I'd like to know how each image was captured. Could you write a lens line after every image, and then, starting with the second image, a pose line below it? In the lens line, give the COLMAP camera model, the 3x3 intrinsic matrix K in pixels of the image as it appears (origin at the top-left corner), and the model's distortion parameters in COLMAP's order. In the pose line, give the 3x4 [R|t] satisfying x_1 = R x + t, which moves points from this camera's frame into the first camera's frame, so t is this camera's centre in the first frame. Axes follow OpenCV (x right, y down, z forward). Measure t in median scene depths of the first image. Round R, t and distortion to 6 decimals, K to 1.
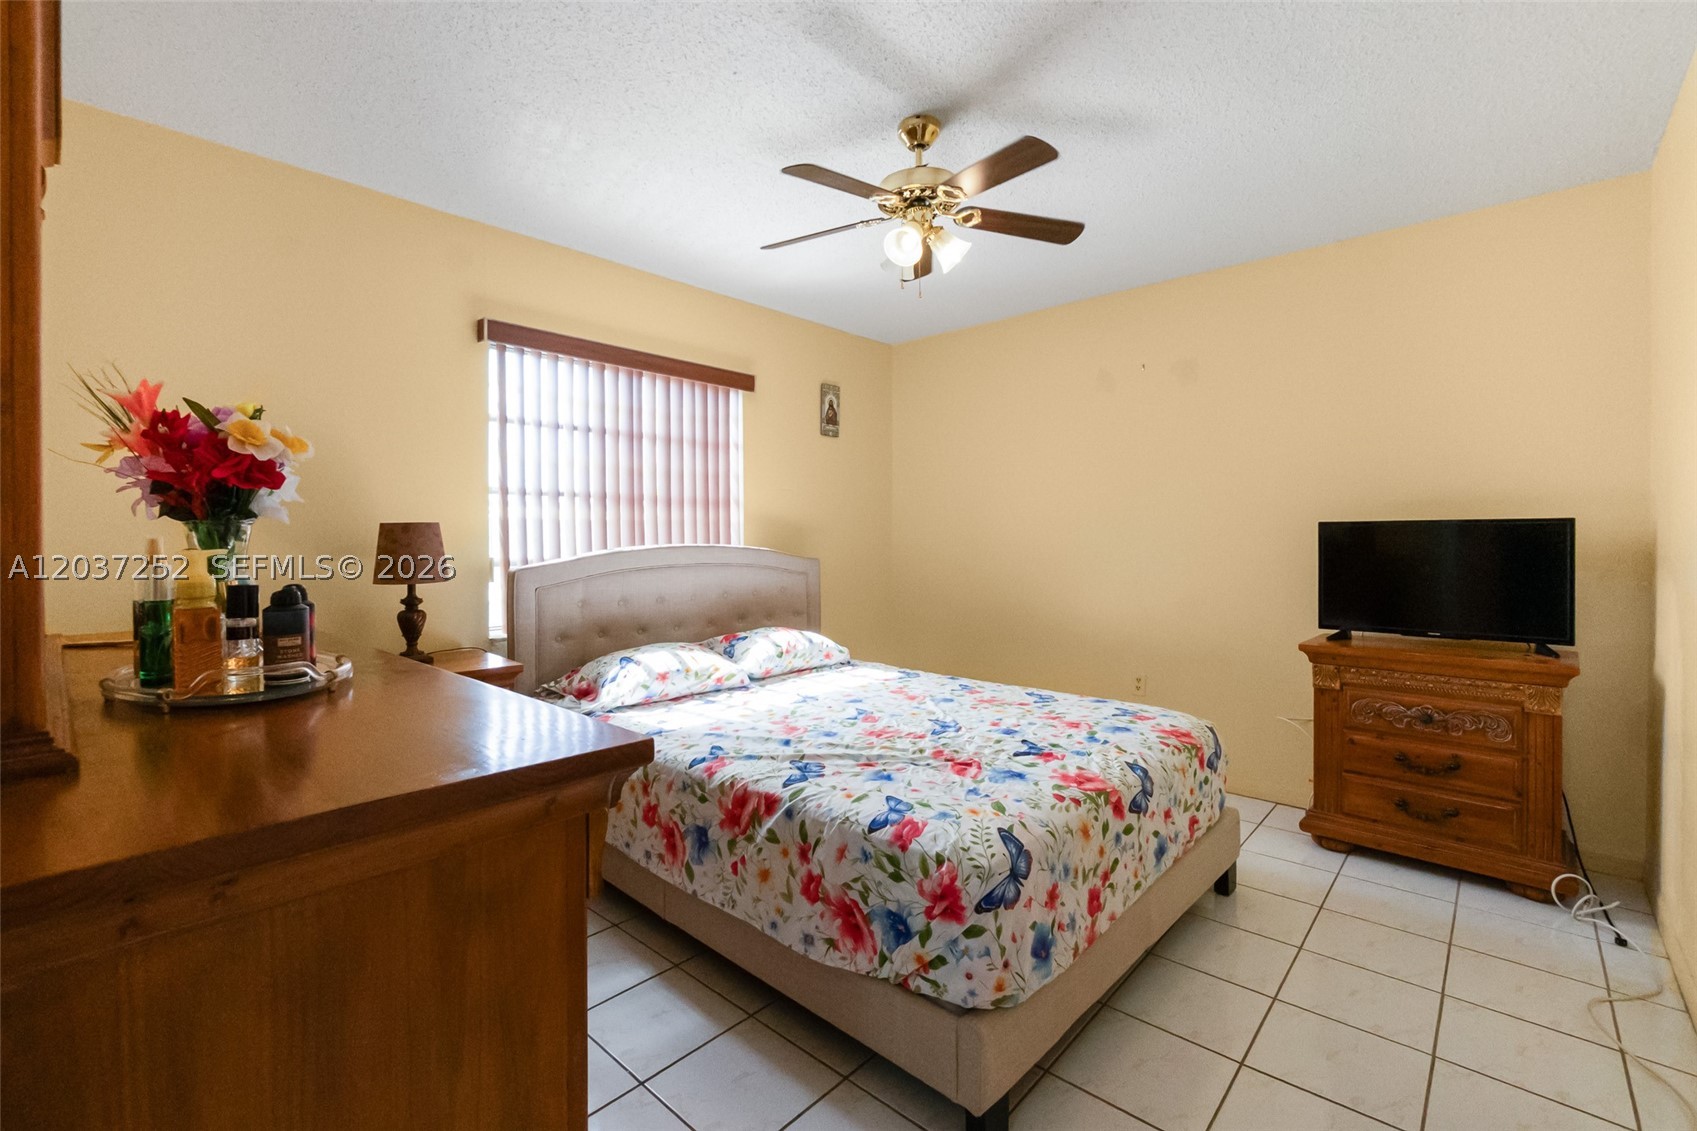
lens RADIAL K [[728.6, 0, 848.5], [0, 728.6, 565.5], [0, 0, 1]] dist [-0.088440, -0.000049]
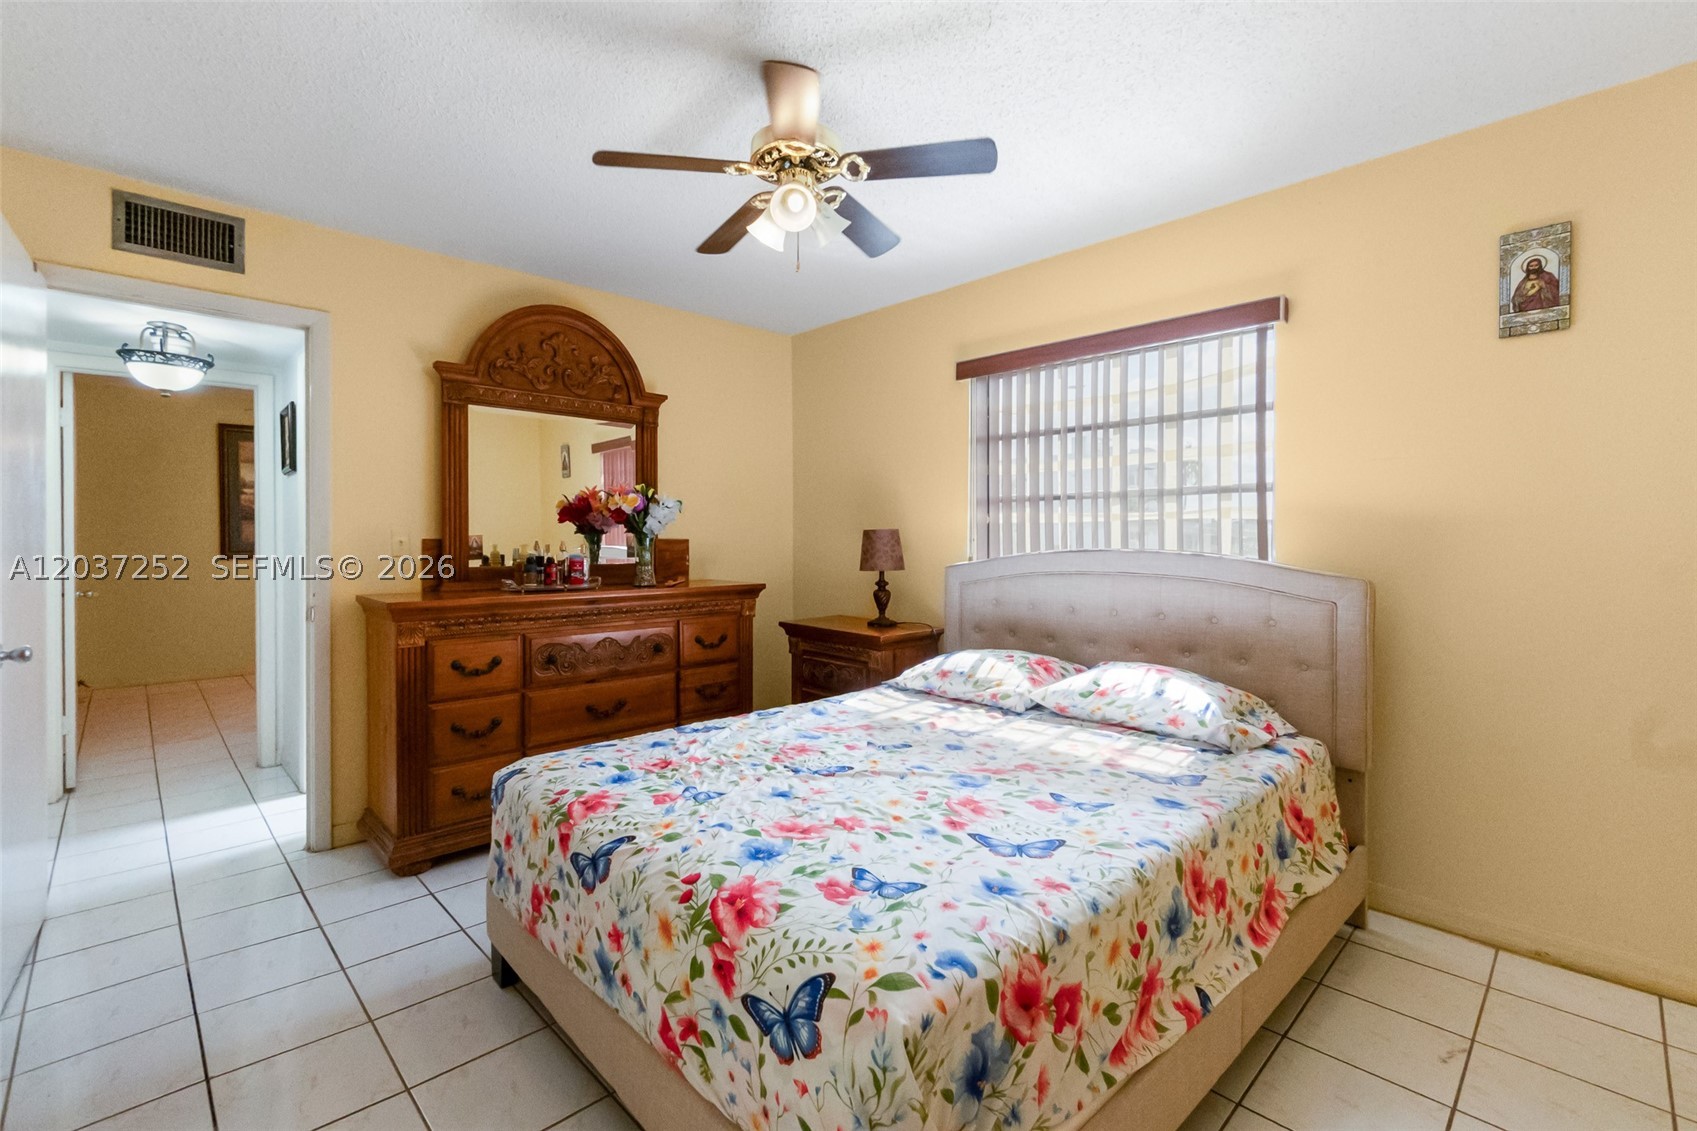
lens RADIAL K [[739.4, 0, 824.7], [0, 739.4, 543.3], [0, 0, 1]] dist [-0.000462, -0.000248]
pose [[-0.087275, 0.004474, -0.996174, 0.746608], [-0.039771, 0.999177, 0.007971, -0.032469], [0.995390, 0.040315, -0.087025, 0.836632]]
